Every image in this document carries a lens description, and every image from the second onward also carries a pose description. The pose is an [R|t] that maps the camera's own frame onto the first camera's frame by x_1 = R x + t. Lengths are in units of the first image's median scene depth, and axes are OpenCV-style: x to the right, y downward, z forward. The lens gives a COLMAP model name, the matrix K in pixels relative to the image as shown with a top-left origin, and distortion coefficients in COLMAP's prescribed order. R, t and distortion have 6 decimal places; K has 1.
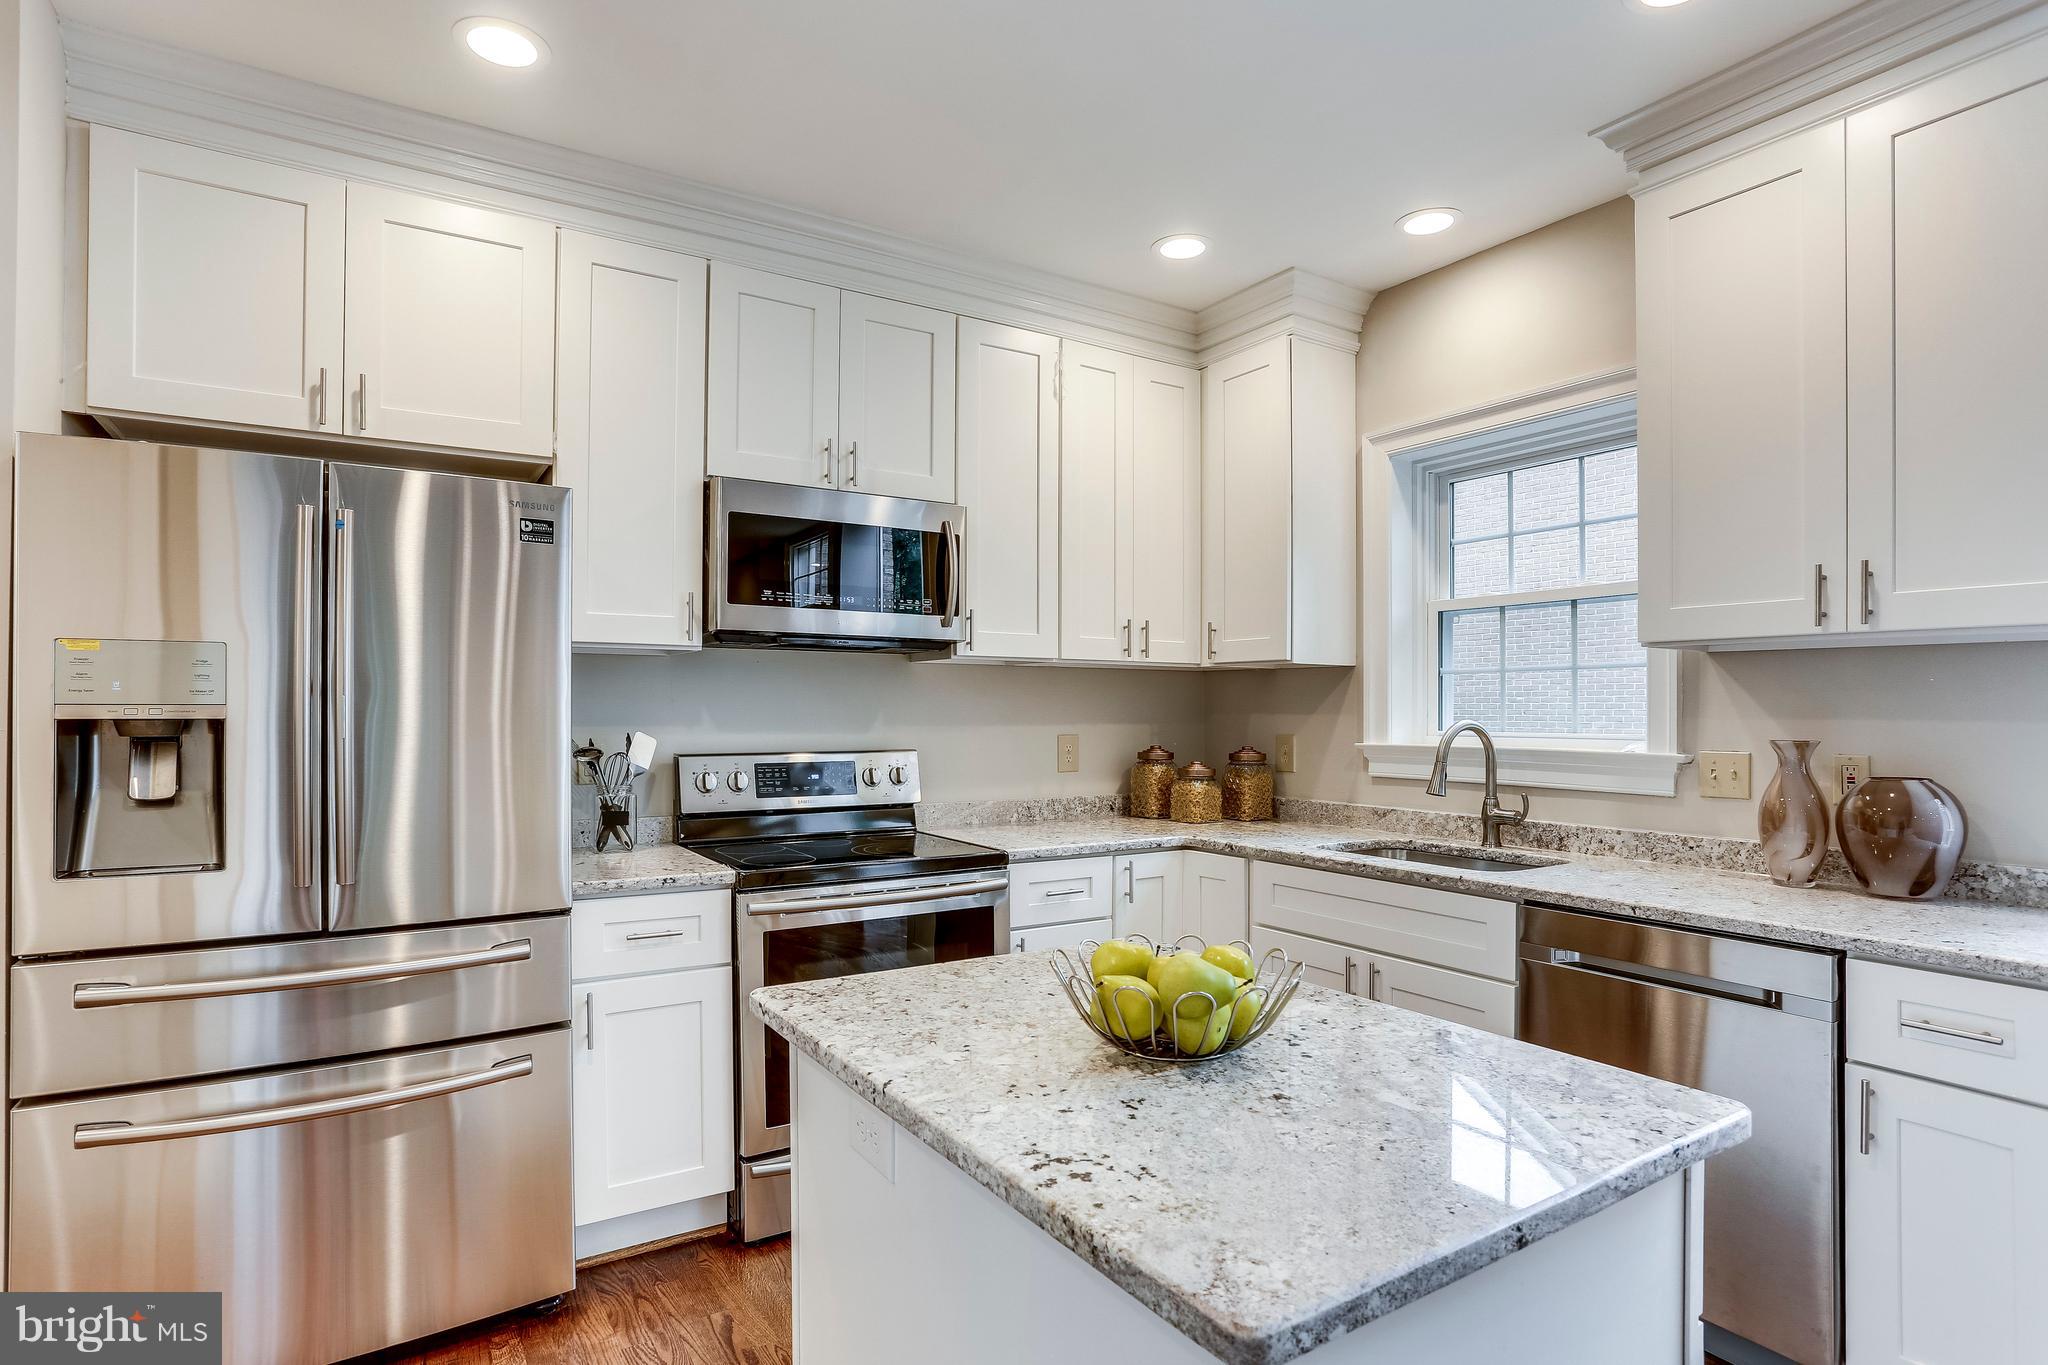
lens RADIAL K [[1058.1, 0, 1017.9], [0, 1058.1, 701.6], [0, 0, 1]] dist [-0.075944, 0.054922]
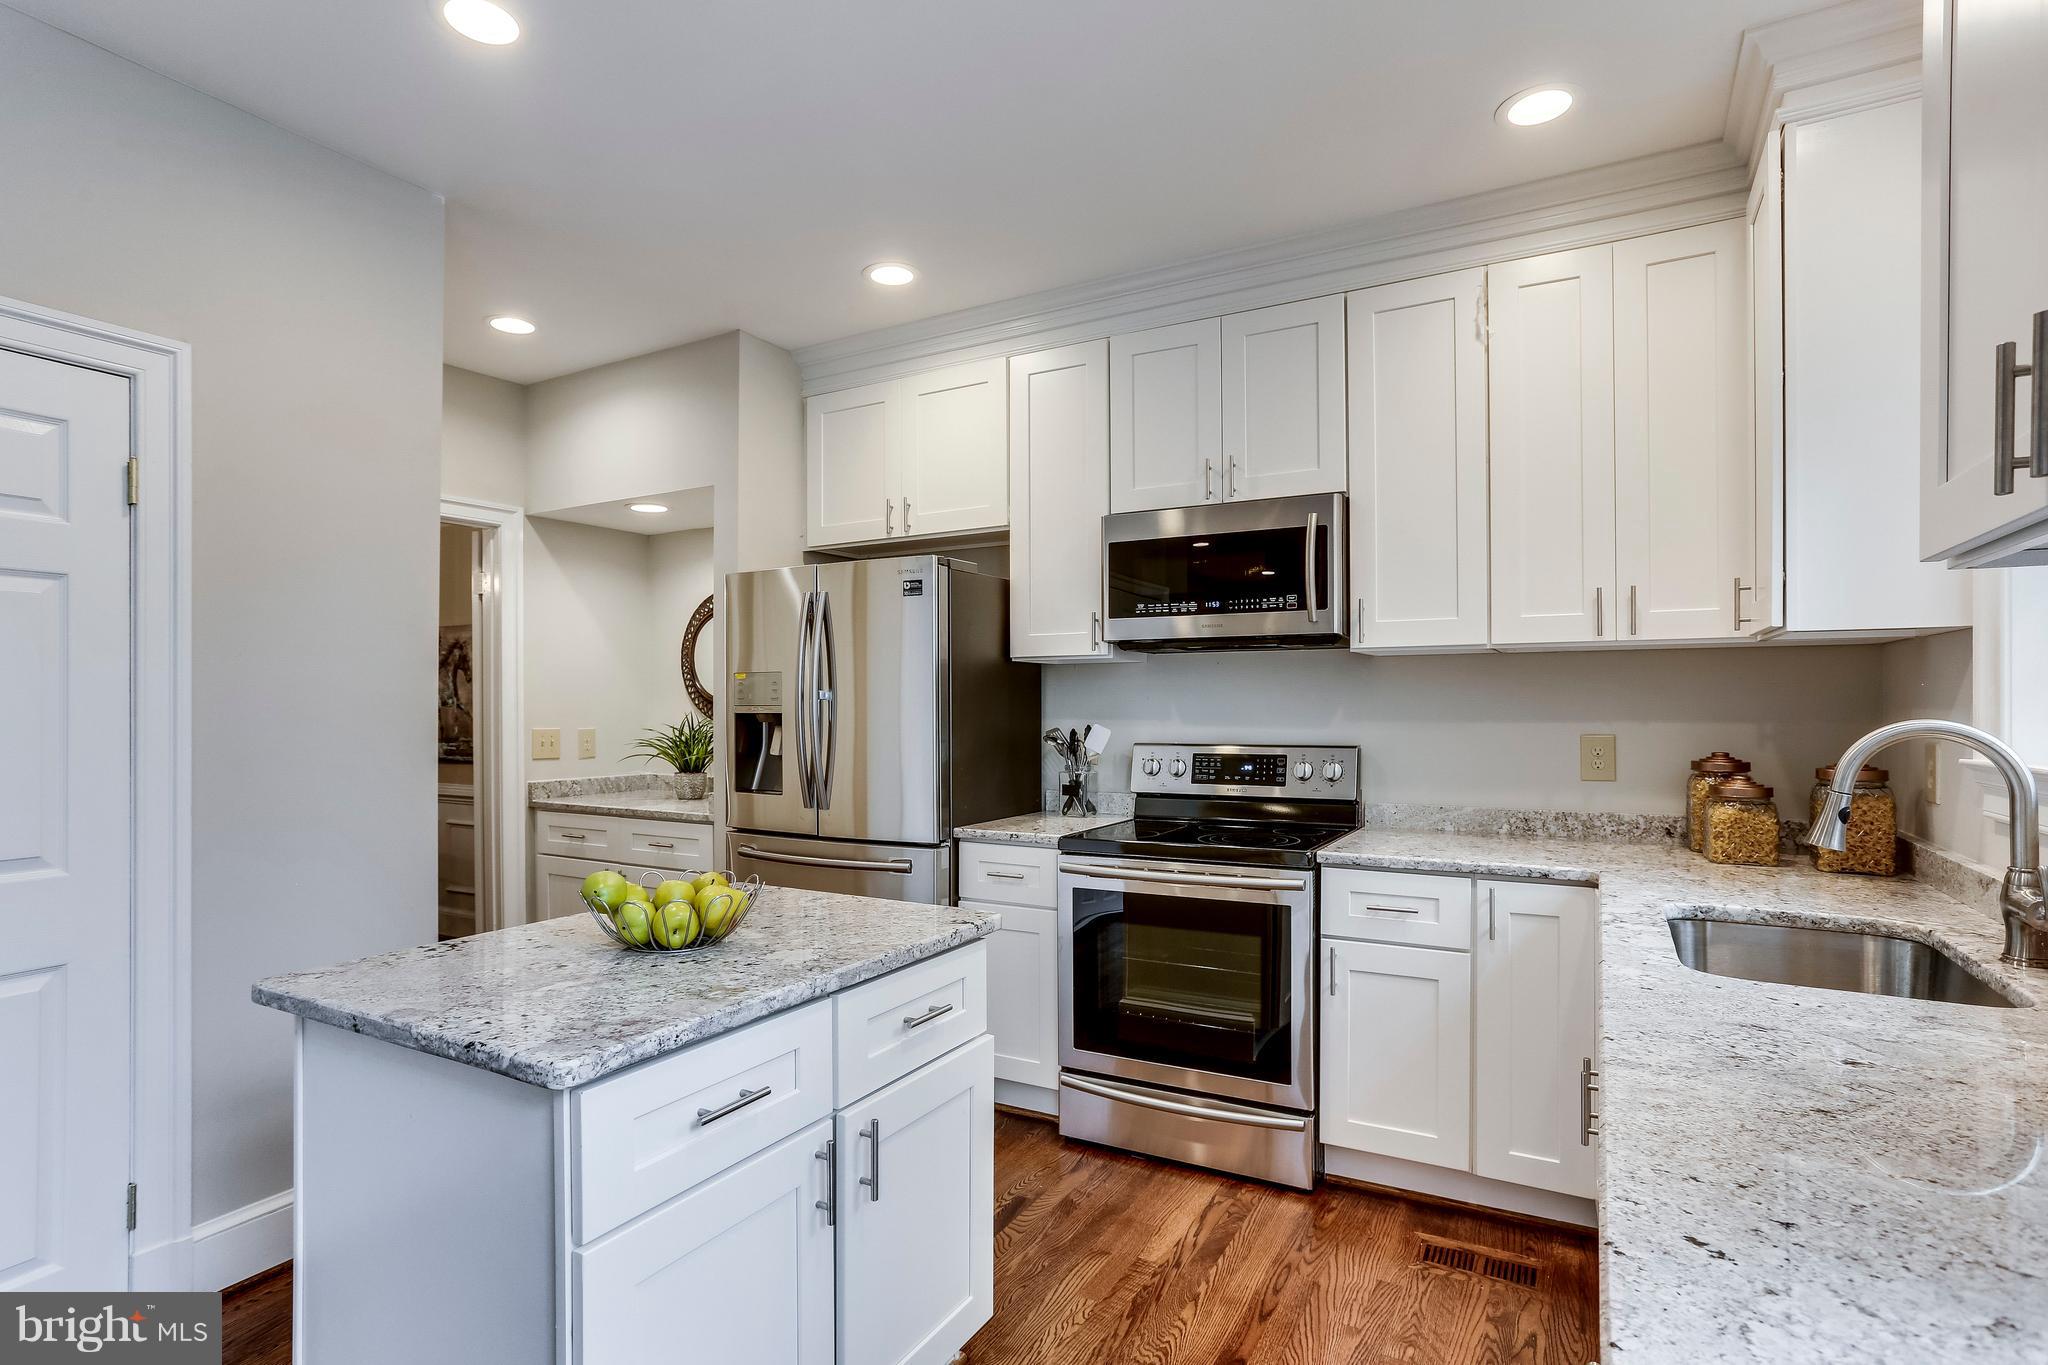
lens RADIAL K [[1028.5, 0, 1023.1], [0, 1028.5, 694.5], [0, 0, 1]] dist [-0.048169, 0.038036]
pose [[0.476137, -0.014743, -0.879247, 0.629385], [0.012310, 0.999873, -0.010099, 0.004178], [0.879285, -0.006015, 0.476258, 0.302529]]
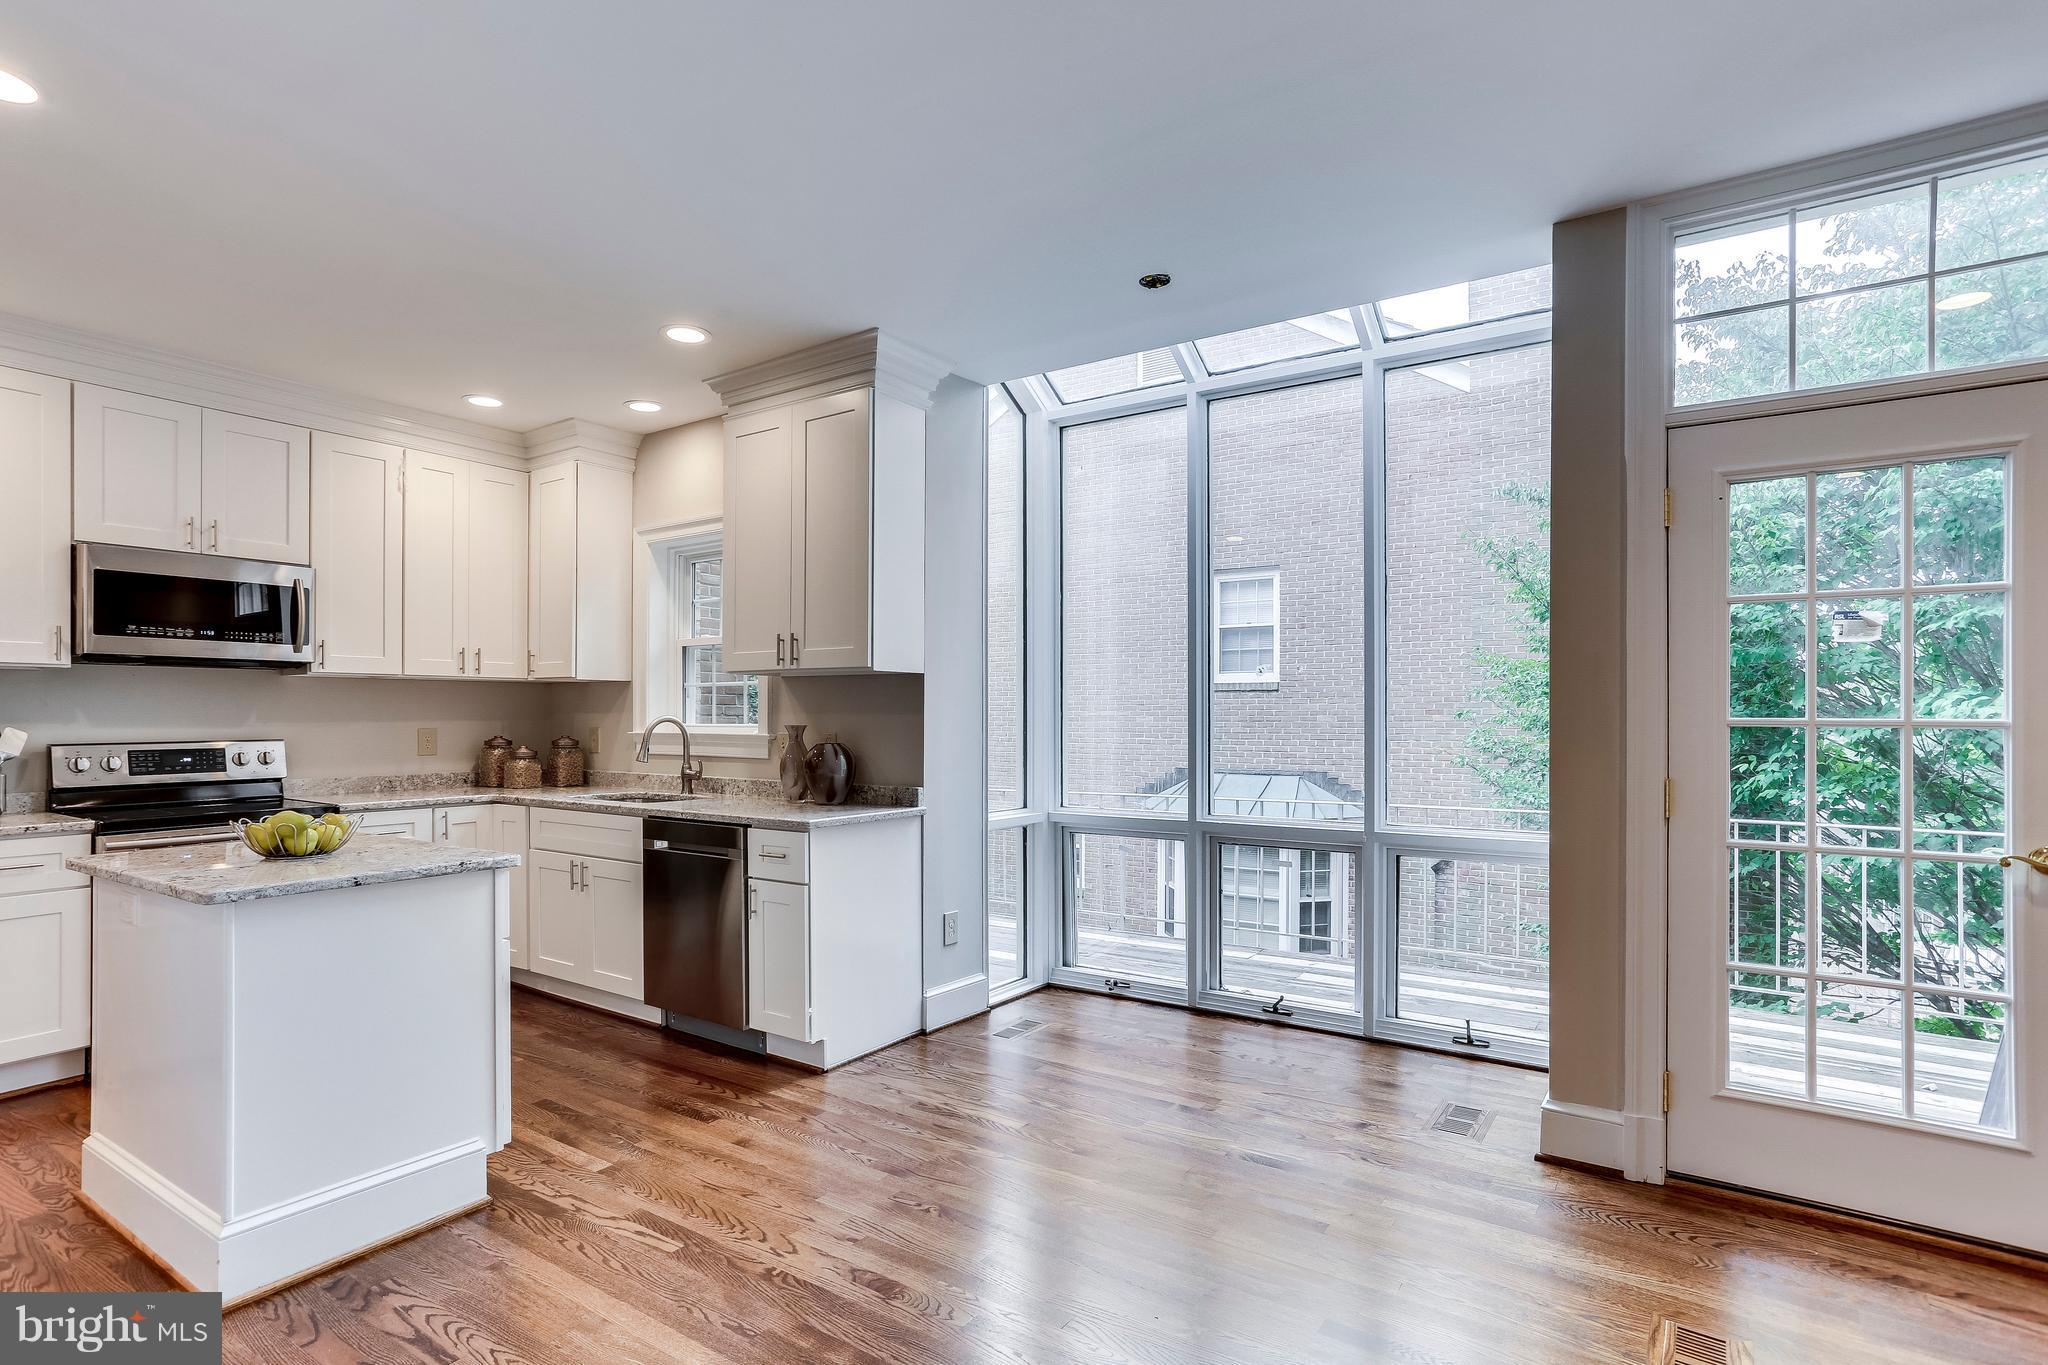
lens RADIAL K [[1027.6, 0, 1016.6], [0, 1027.6, 710.9], [0, 0, 1]] dist [-0.049897, 0.038206]
pose [[0.918085, -0.002590, 0.396374, 0.278432], [0.000290, 0.999983, 0.005862, 0.000714], [-0.396382, -0.005267, 0.918070, -0.635338]]
